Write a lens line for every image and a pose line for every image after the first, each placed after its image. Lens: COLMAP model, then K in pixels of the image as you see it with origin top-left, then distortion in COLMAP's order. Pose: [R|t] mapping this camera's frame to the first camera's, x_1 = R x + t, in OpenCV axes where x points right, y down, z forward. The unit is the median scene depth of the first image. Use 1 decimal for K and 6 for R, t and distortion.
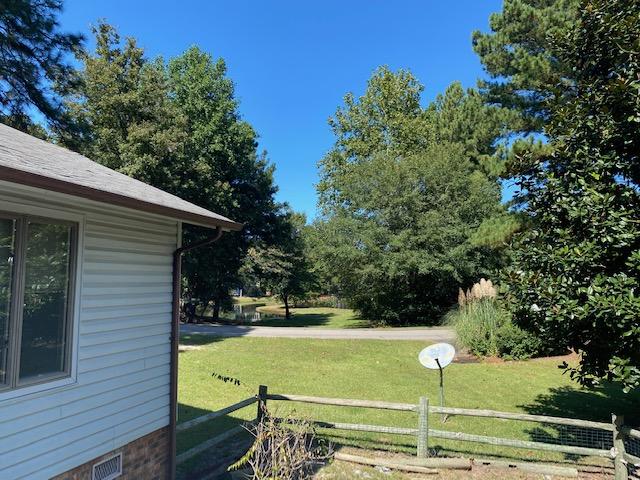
lens RADIAL K [[495.8, 0, 320.0], [0, 495.8, 240.0], [0, 0, 1]] dist [0.053834, -0.079821]
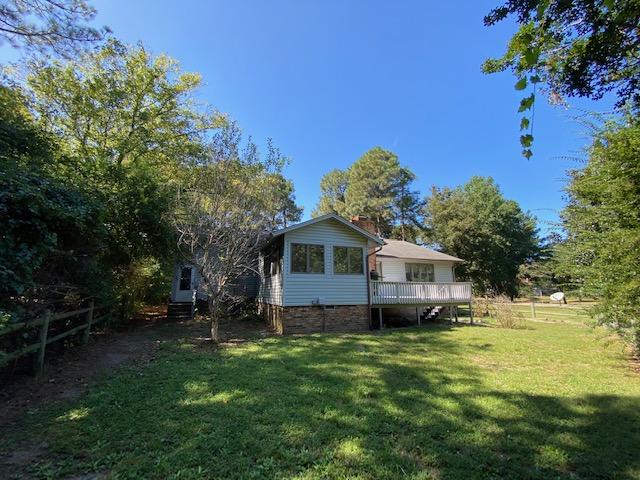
lens RADIAL K [[259.3, 0, 315.8], [0, 259.3, 240.5], [0, 0, 1]] dist [0.001101, -0.010342]
pose [[0.632160, -0.155568, -0.759060, 0.154319], [0.075501, 0.987343, -0.139476, 0.002259], [0.771150, 0.030861, 0.635905, -0.312066]]
